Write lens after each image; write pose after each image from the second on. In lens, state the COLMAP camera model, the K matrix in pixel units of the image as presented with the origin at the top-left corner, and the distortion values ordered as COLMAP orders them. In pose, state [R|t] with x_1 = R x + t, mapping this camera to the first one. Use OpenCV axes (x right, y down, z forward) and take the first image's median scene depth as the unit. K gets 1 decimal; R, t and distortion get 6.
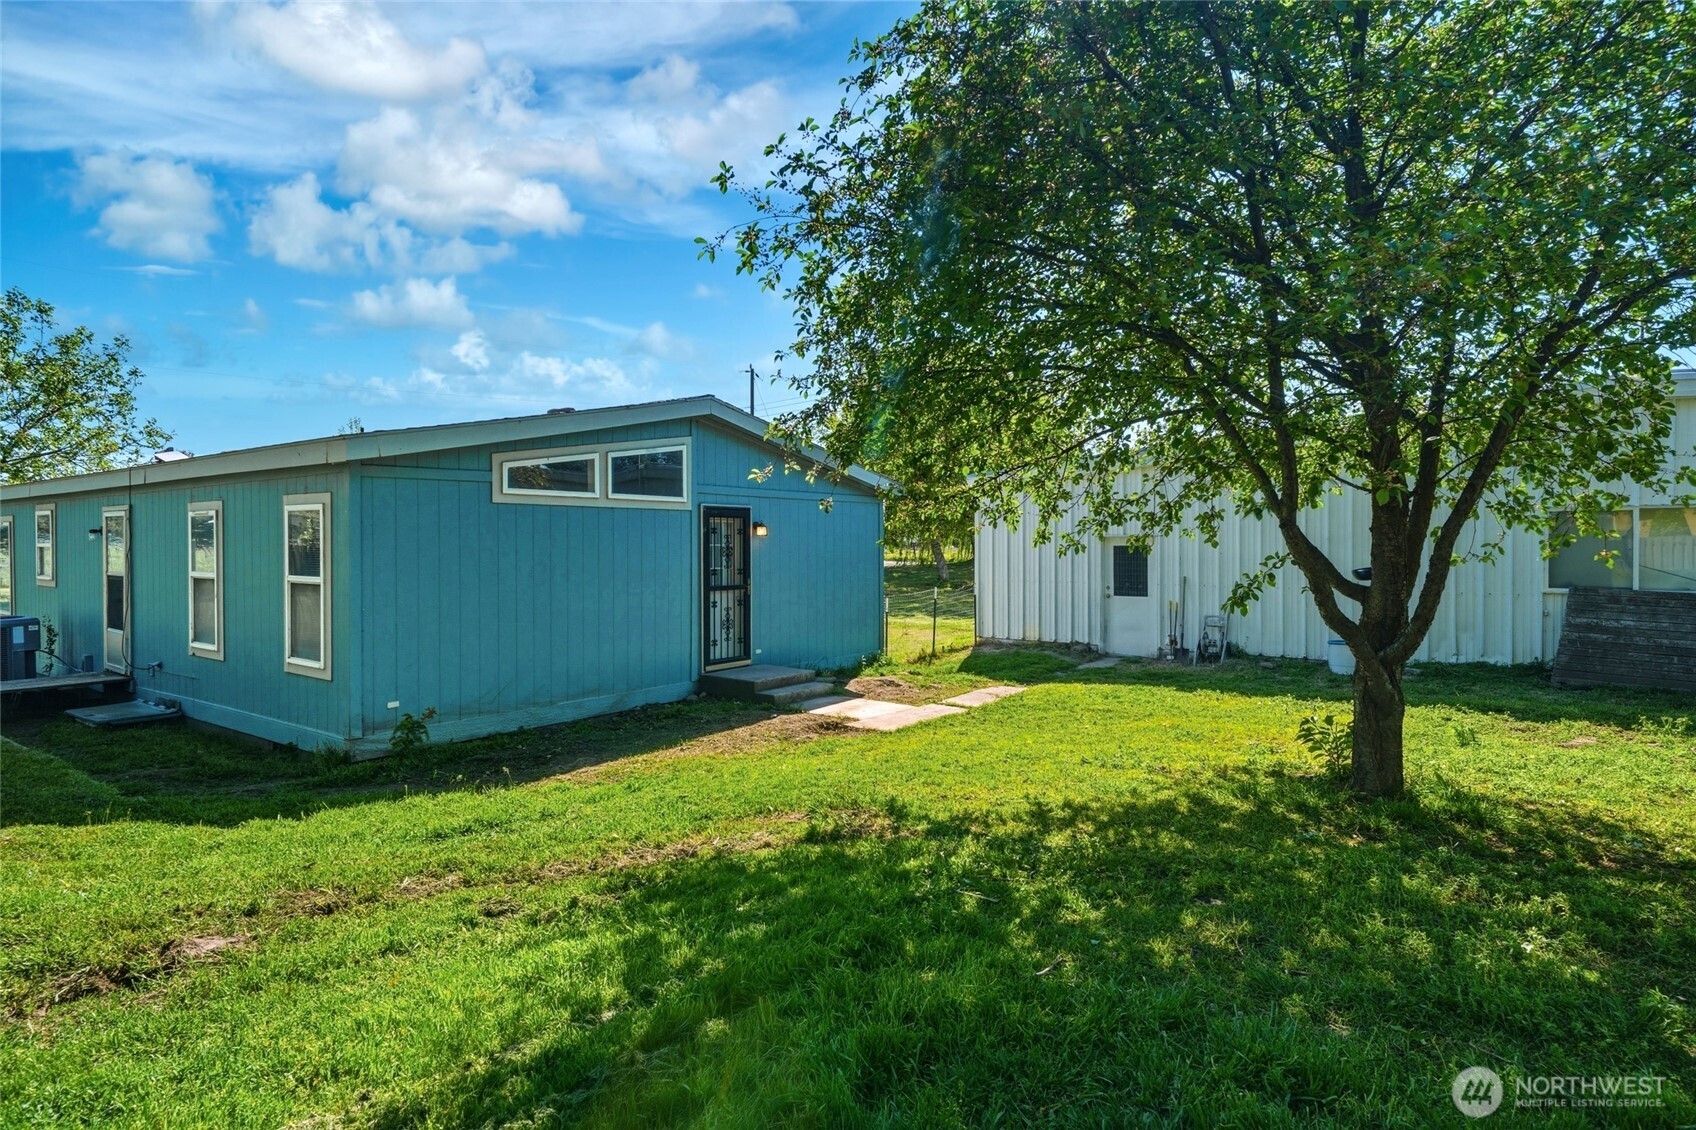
lens RADIAL K [[921.7, 0, 847.7], [0, 921.7, 561.7], [0, 0, 1]] dist [0.002734, 0.000074]
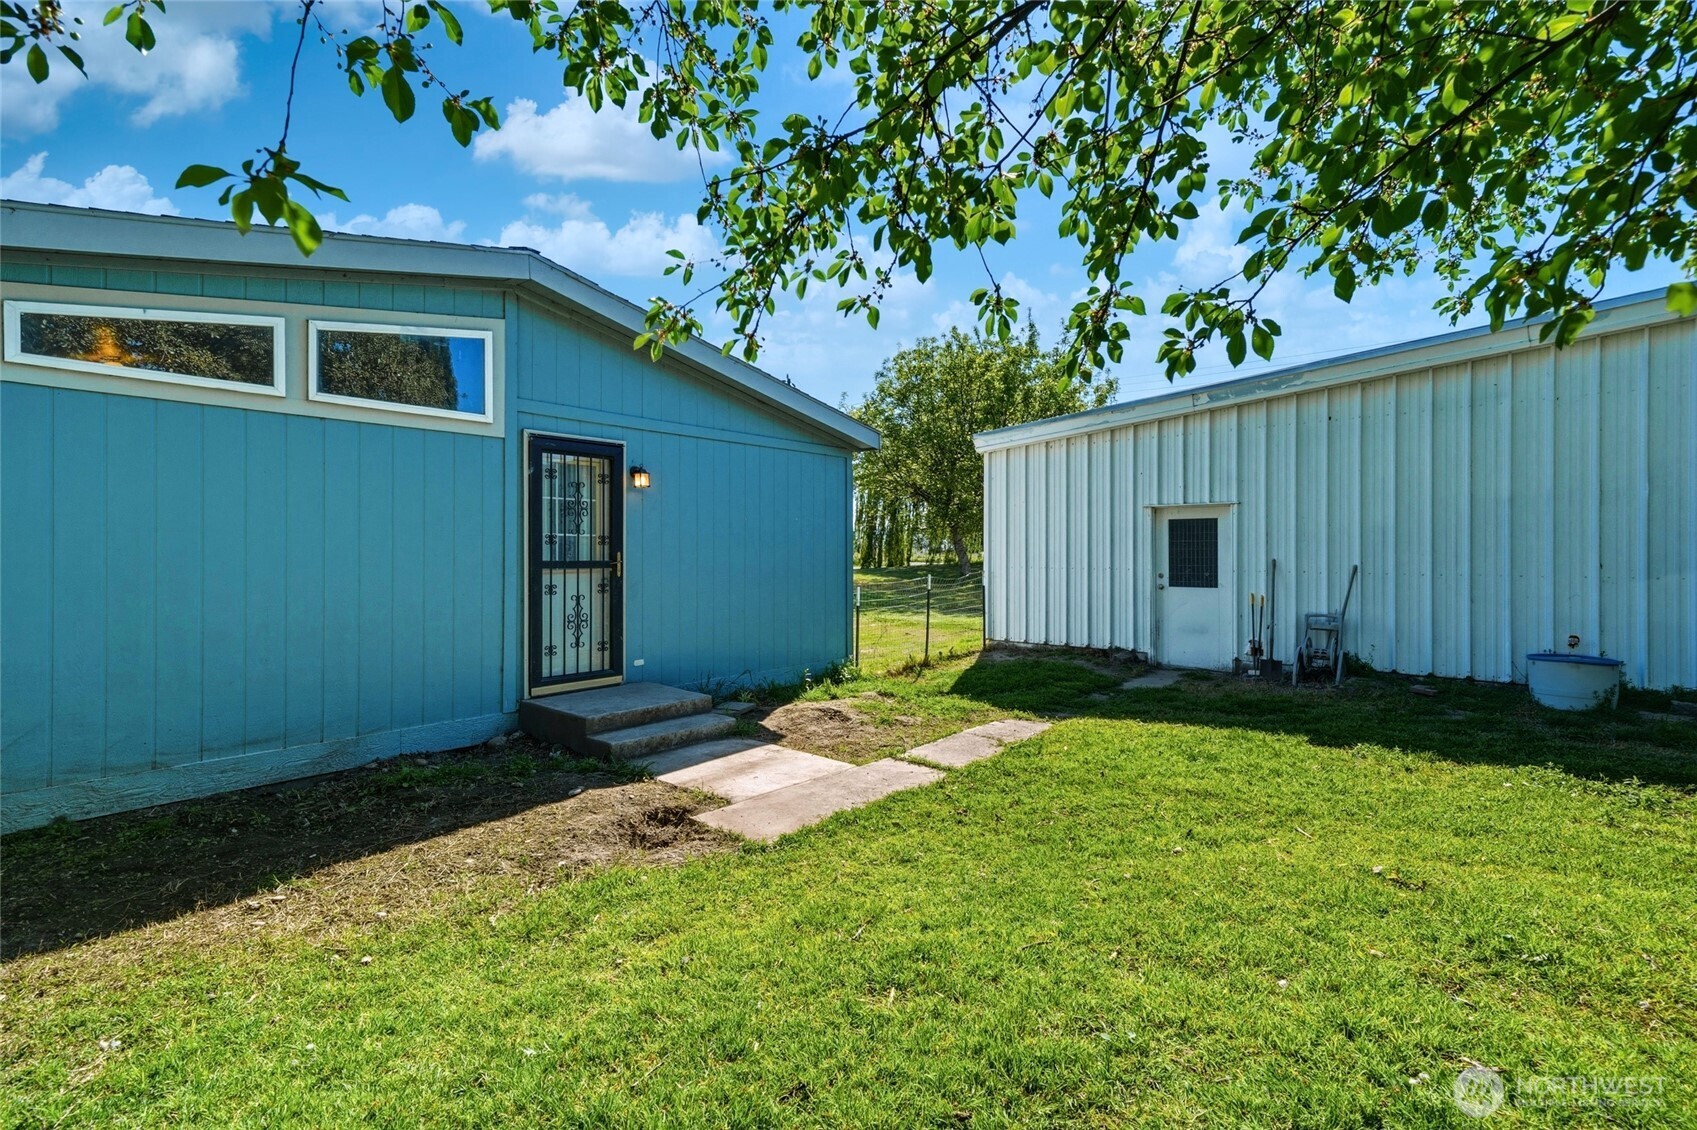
lens RADIAL K [[778.6, 0, 849.8], [0, 778.6, 557.4], [0, 0, 1]] dist [-0.003603, -0.000097]
pose [[0.998027, 0.003150, -0.062706, 0.090950], [-0.003957, 0.999911, -0.012750, 0.028738], [0.062660, 0.012973, 0.997951, 0.457859]]
